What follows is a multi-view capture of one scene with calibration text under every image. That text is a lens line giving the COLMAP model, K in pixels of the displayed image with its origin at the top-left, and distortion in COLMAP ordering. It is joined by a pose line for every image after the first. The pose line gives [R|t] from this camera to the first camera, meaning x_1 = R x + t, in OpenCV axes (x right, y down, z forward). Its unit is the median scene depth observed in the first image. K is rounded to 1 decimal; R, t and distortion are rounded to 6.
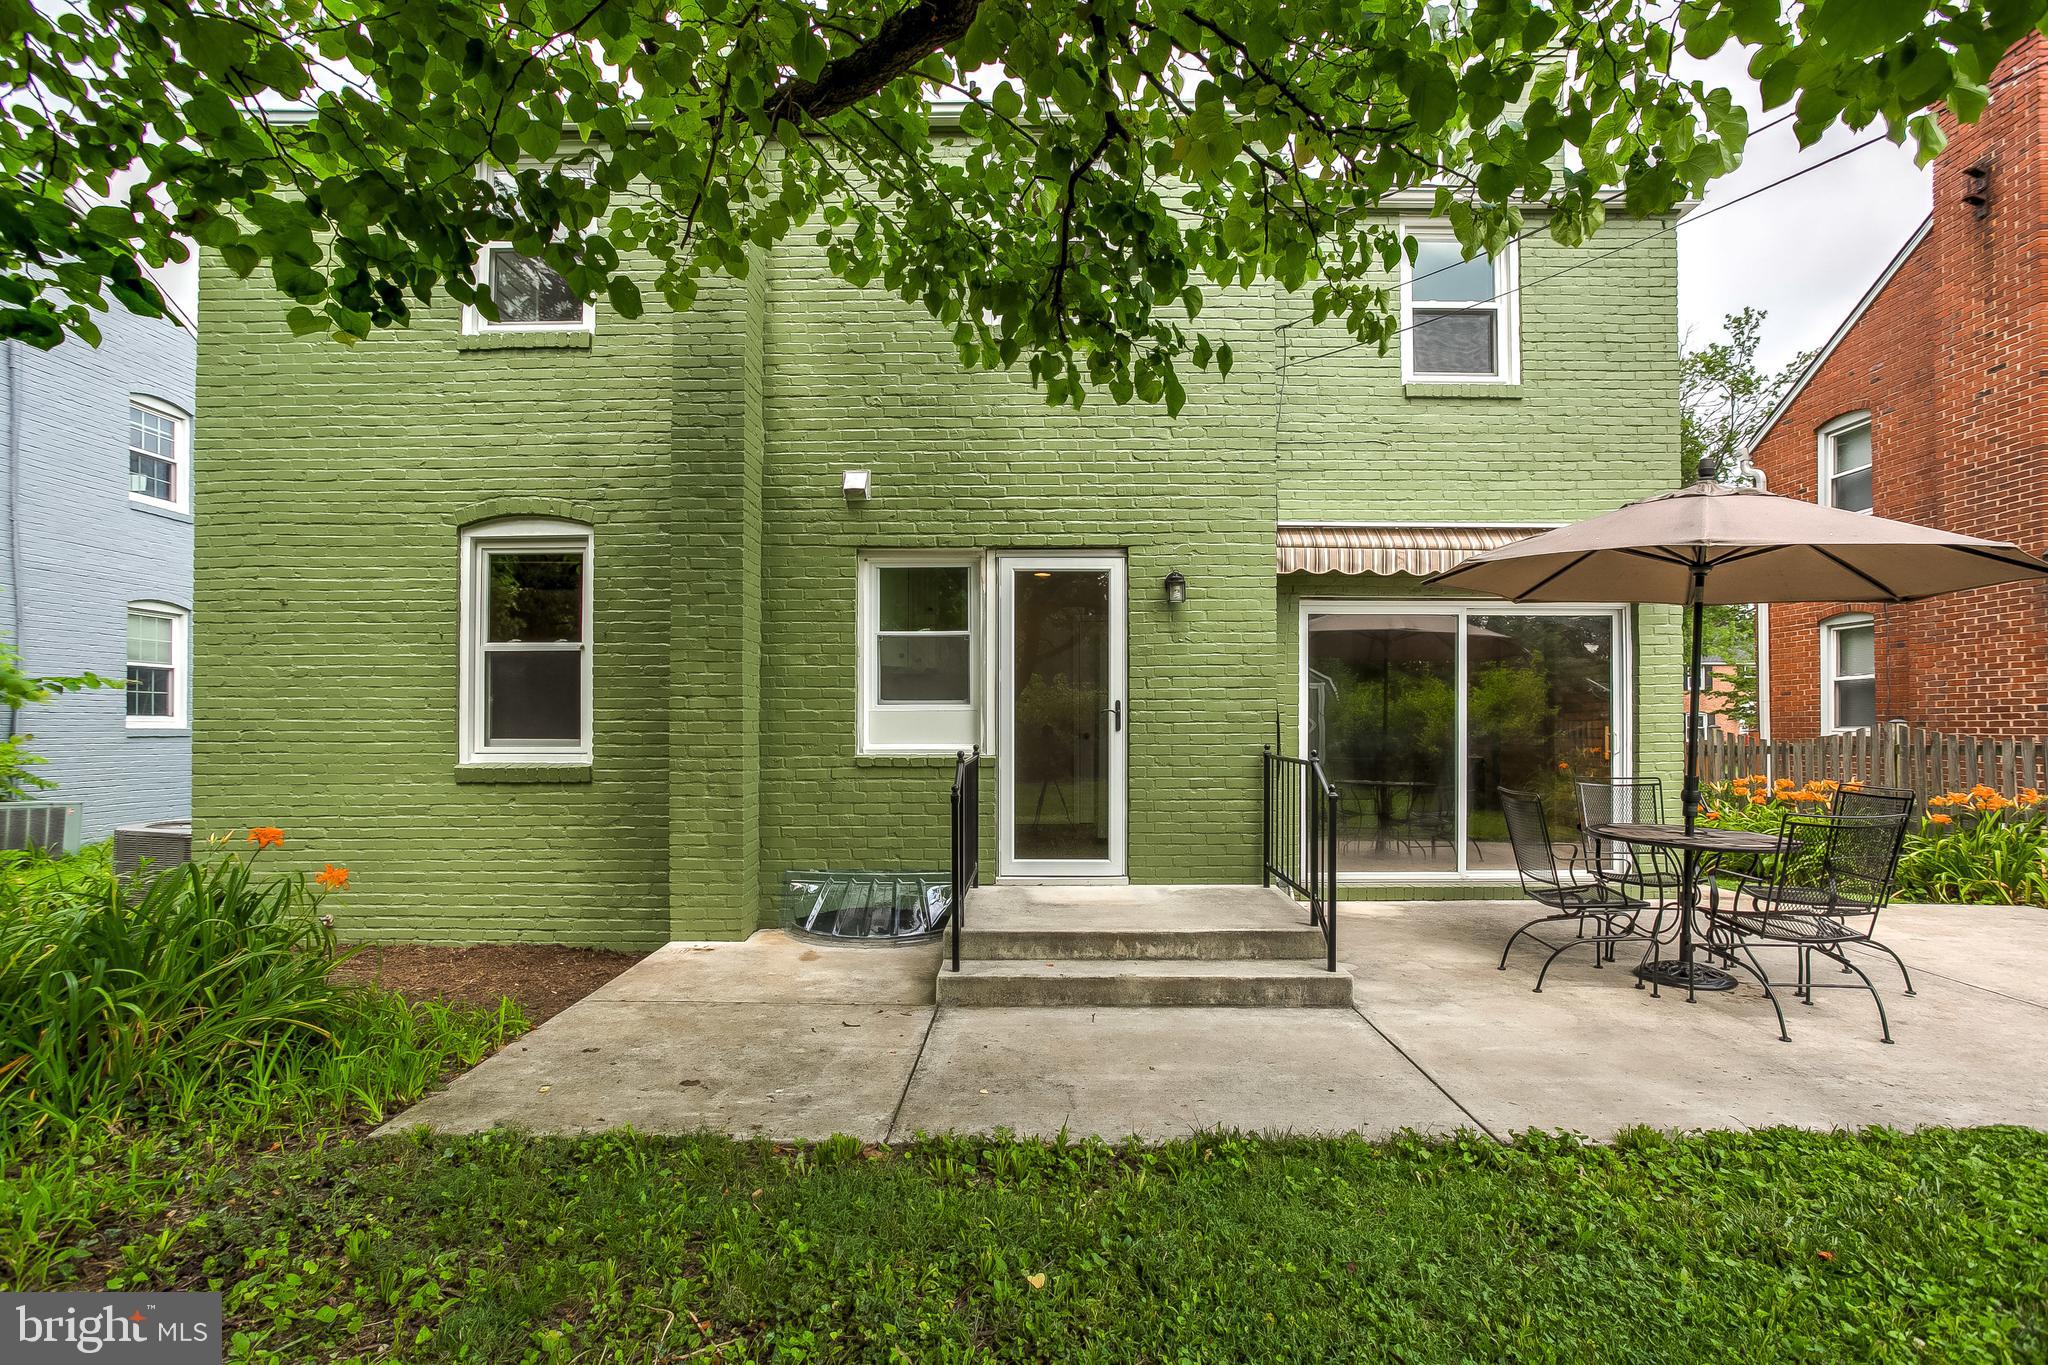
lens RADIAL K [[1003.7, 0, 1023.6], [0, 1003.7, 649.9], [0, 0, 1]] dist [-0.052712, 0.031073]
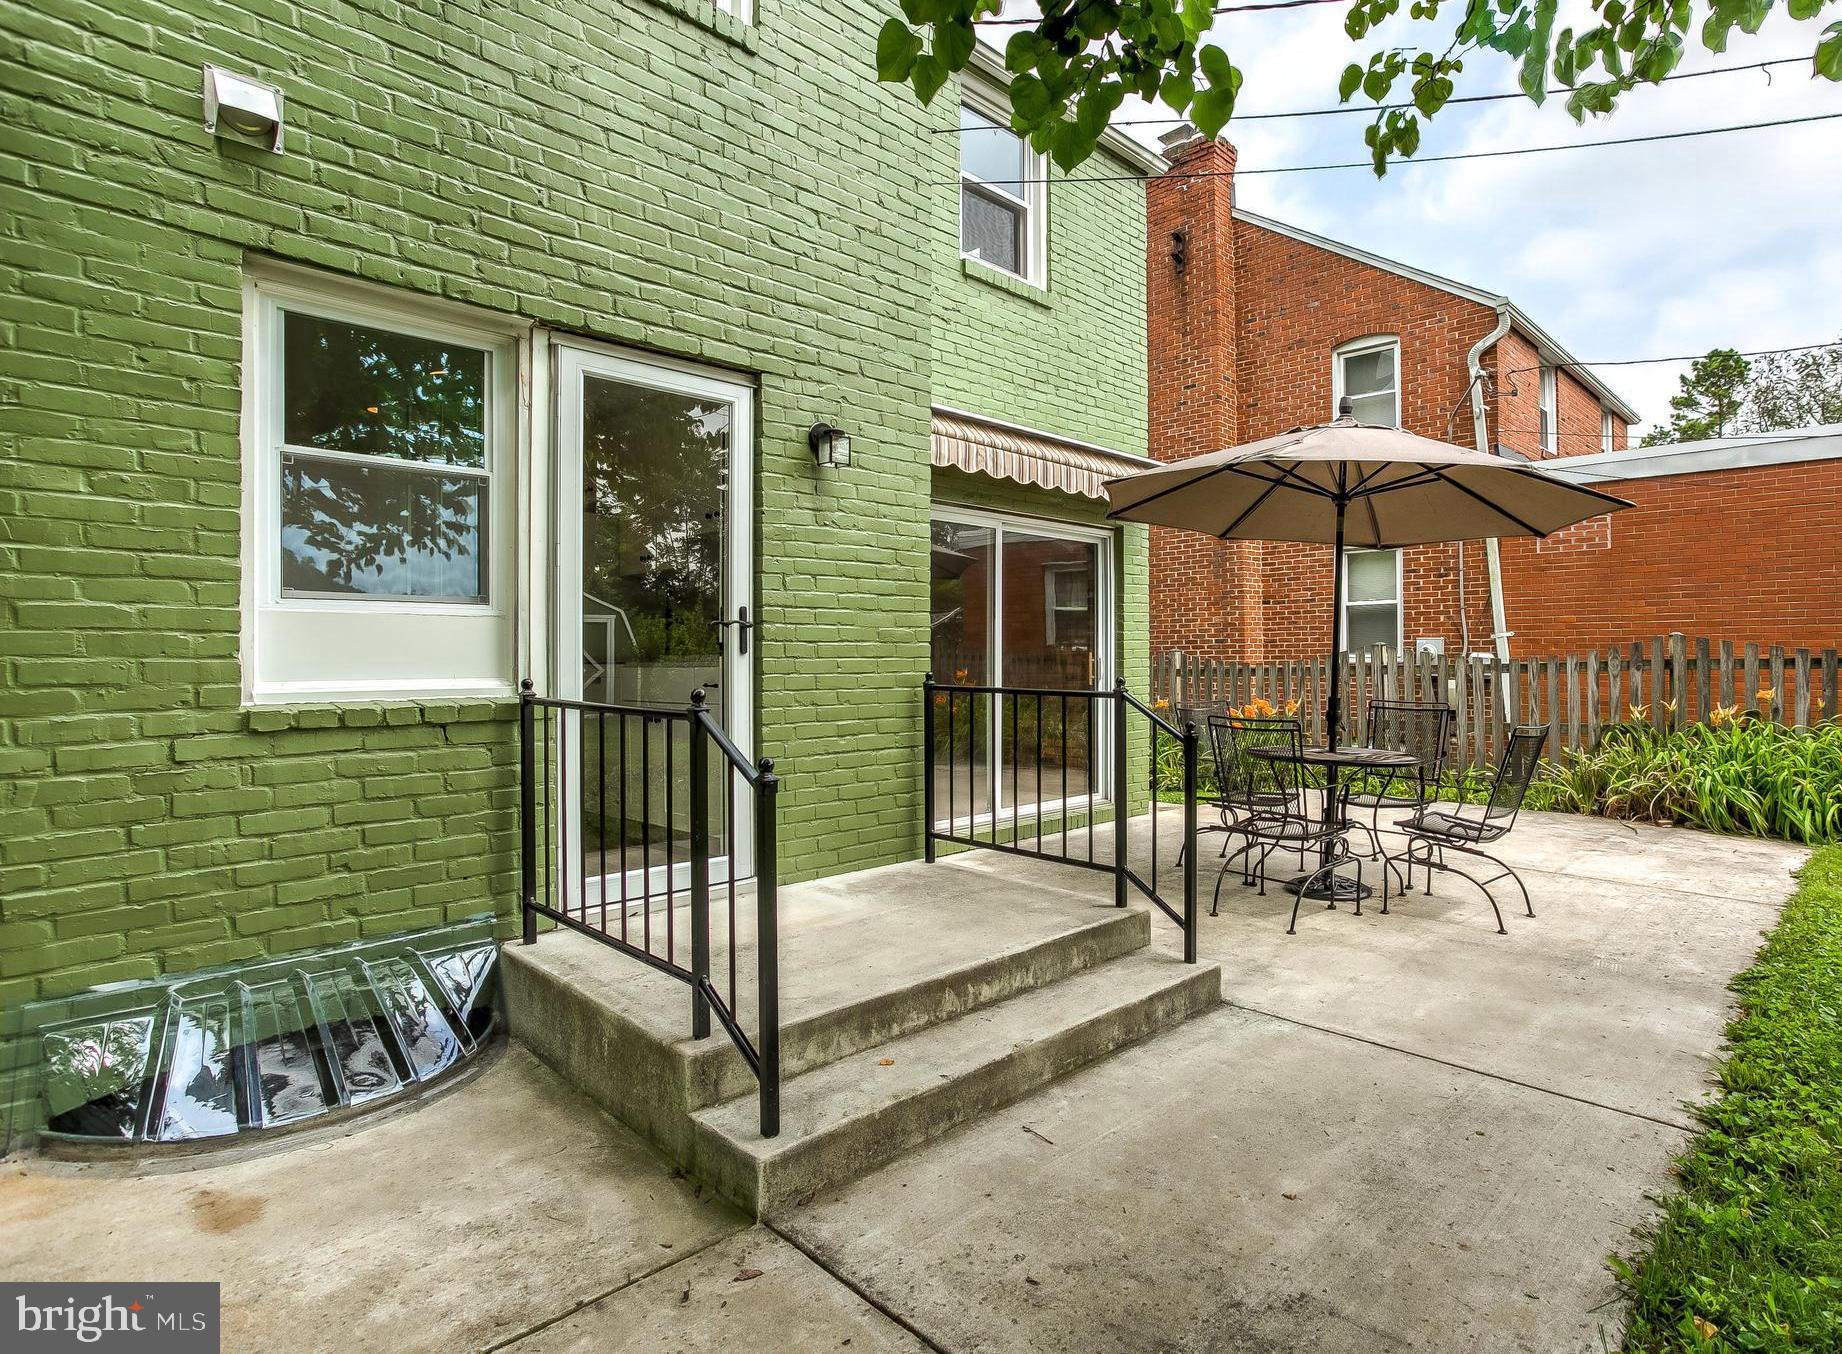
lens RADIAL K [[995.8, 0, 1033.9], [0, 995.8, 622.3], [0, 0, 1]] dist [-0.057149, 0.038200]
pose [[0.661301, 0.025081, 0.749701, -0.258826], [-0.056270, 0.998284, 0.016238, 0.039169], [-0.748007, -0.052924, 0.661578, 0.436747]]
